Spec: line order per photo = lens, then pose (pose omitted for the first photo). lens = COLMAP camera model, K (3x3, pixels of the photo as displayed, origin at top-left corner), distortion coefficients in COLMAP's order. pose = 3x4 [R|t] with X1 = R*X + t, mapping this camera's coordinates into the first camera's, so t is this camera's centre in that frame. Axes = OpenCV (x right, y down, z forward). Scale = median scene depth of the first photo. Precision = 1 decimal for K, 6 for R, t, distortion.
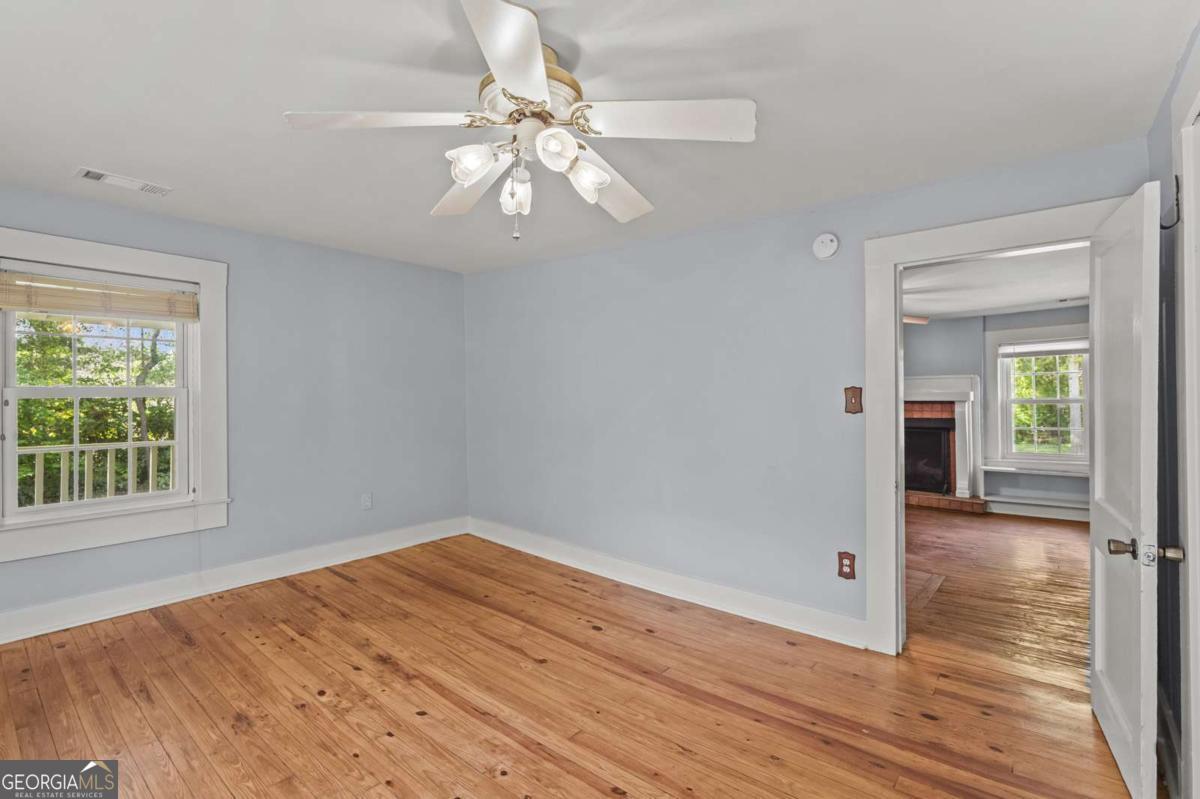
lens RADIAL K [[546.4, 0, 601.2], [0, 546.4, 393.1], [0, 0, 1]] dist [0.000137, -0.000412]
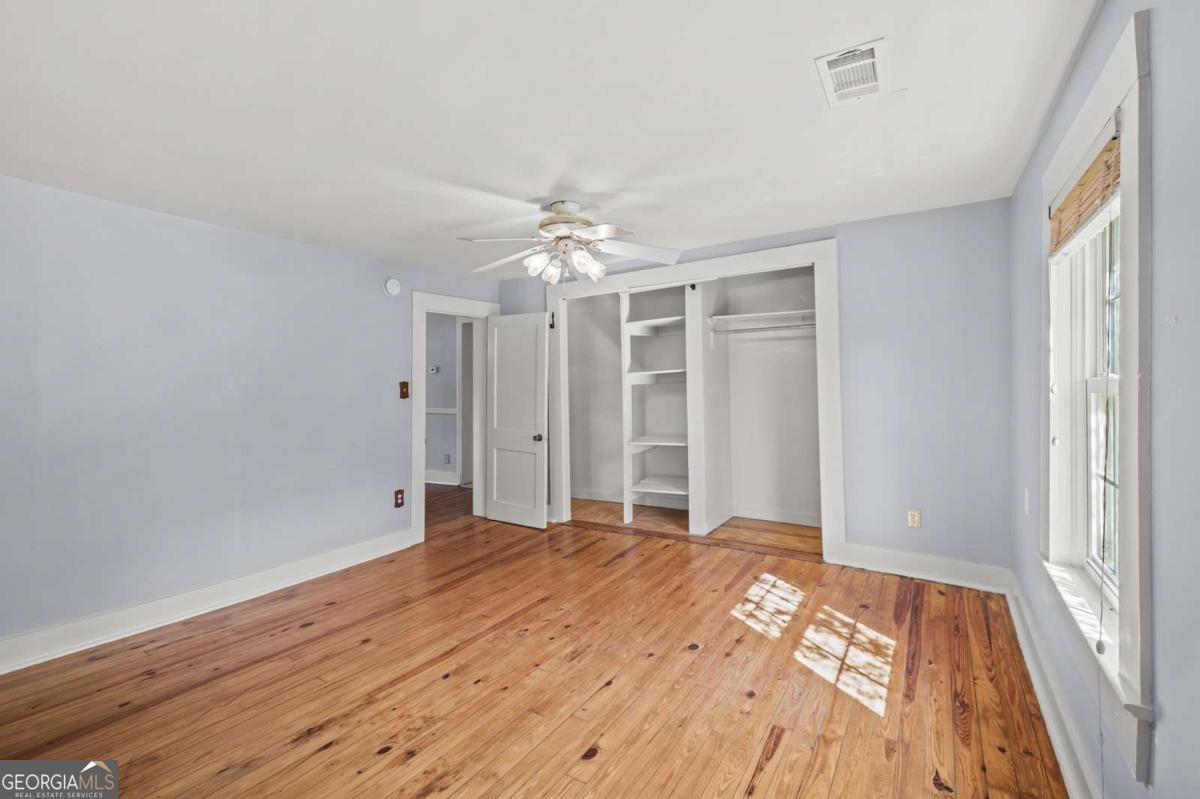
lens RADIAL K [[528.3, 0, 594.9], [0, 528.3, 387.2], [0, 0, 1]] dist [-0.003556, -0.000136]
pose [[-0.109089, -0.007135, 0.994006, -1.081431], [0.018269, 0.999791, 0.009181, 0.001165], [-0.993864, 0.019161, -0.108936, 0.618319]]
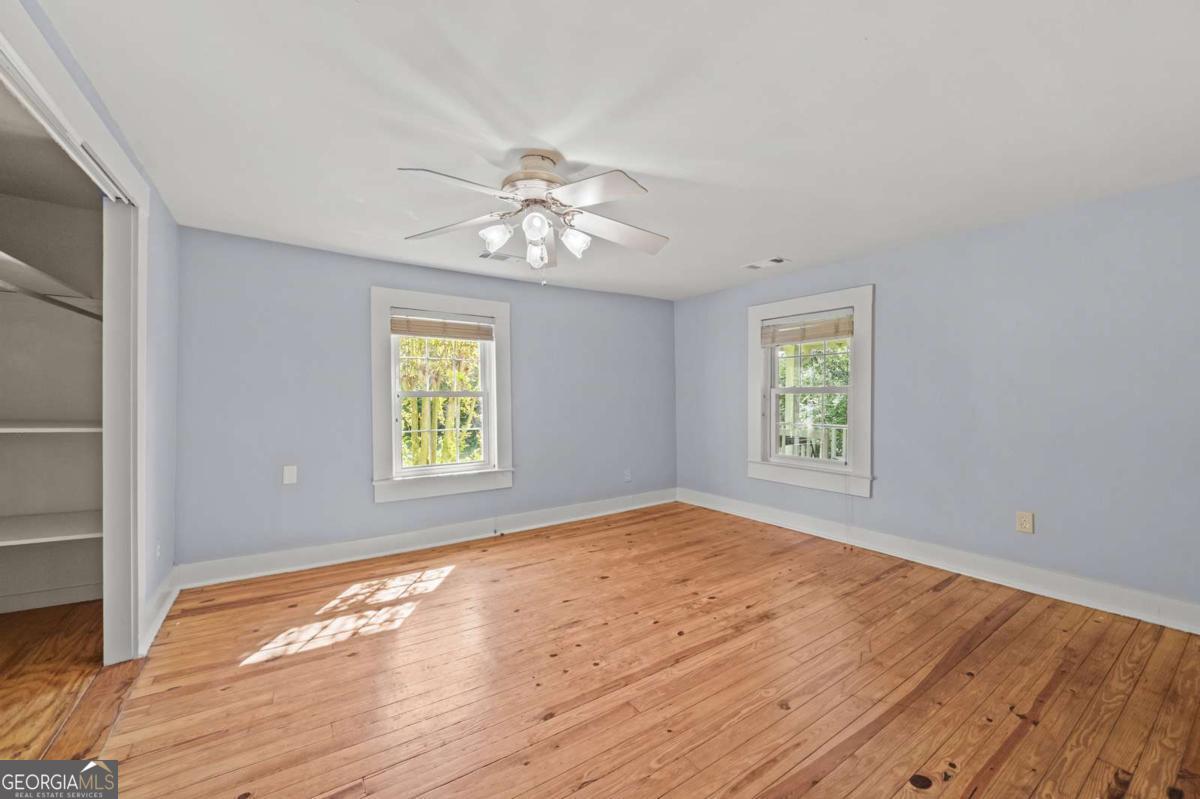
lens RADIAL K [[471.0, 0, 603.6], [0, 471.0, 405.7], [0, 0, 1]] dist [-0.002436, 0.000006]
pose [[-0.272809, 0.020584, -0.961848, 0.606843], [-0.000738, 0.999766, 0.021605, 0.014046], [0.962068, 0.006603, -0.272730, 0.863134]]
